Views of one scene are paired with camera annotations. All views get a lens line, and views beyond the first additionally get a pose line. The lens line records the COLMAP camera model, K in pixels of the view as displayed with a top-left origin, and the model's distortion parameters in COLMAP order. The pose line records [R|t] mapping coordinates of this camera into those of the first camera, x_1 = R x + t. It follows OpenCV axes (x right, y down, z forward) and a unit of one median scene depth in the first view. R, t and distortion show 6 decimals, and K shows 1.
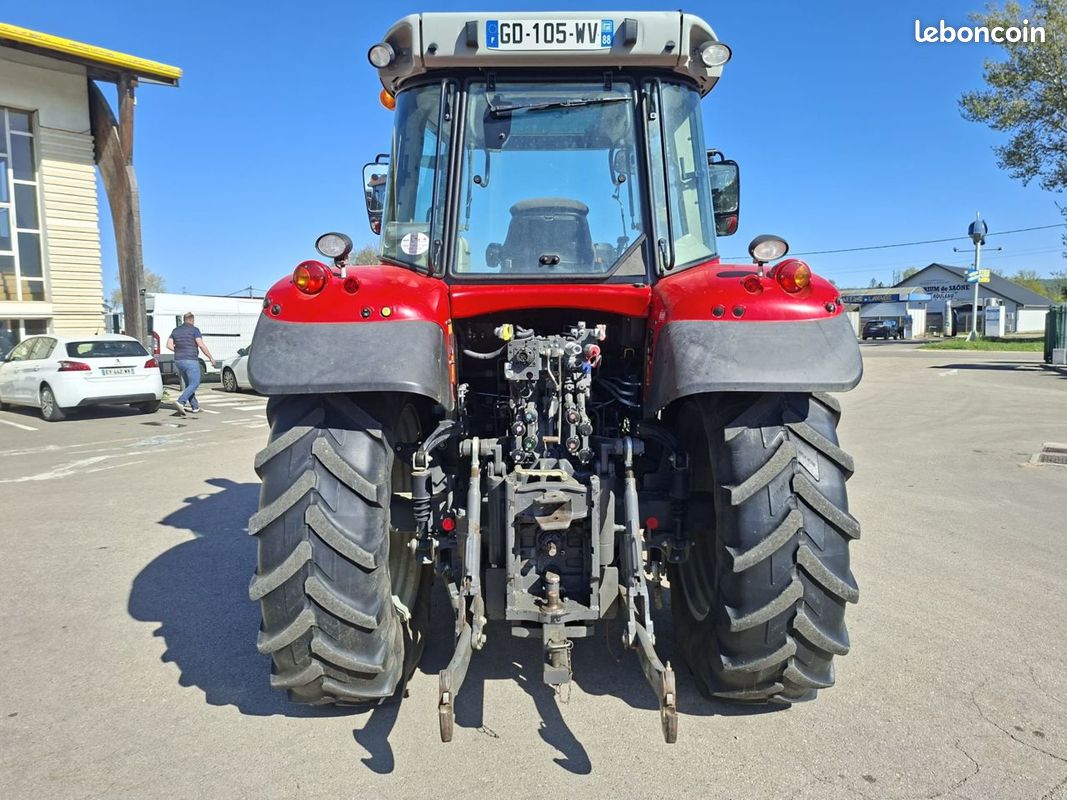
lens RADIAL K [[727.1, 0, 533.8], [0, 727.1, 394.6], [0, 0, 1]] dist [0.125034, -0.161019]
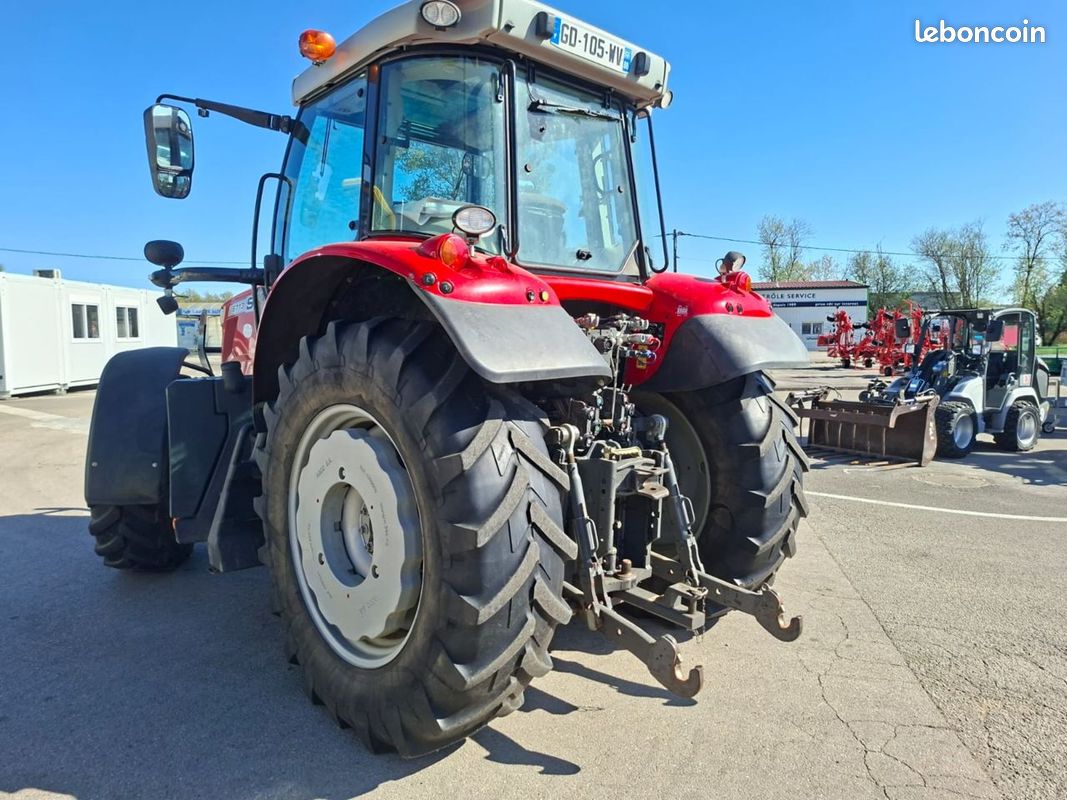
lens RADIAL K [[727.1, 0, 533.5], [0, 727.1, 400.0], [0, 0, 1]] dist [0.057607, -0.069369]
pose [[0.719555, -0.053369, 0.692382, -0.801687], [0.056846, 0.998223, 0.017867, 0.002614], [-0.692105, 0.026503, 0.721310, 0.302863]]
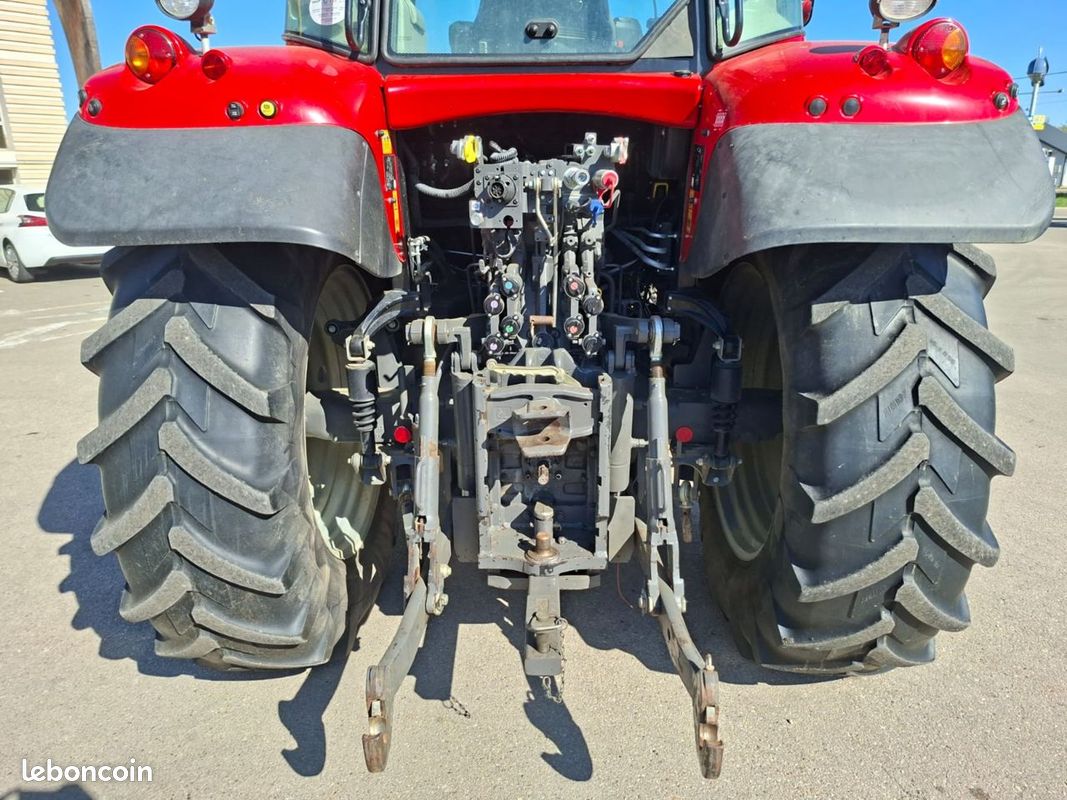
lens RADIAL K [[730.7, 0, 534.9], [0, 730.7, 403.0], [0, 0, 1]] dist [0.129117, -0.161903]
pose [[0.999833, 0.004306, -0.017775, 0.029797], [-0.000763, 0.980863, 0.194696, 0.004791], [0.018273, -0.194650, 0.980703, 0.318869]]
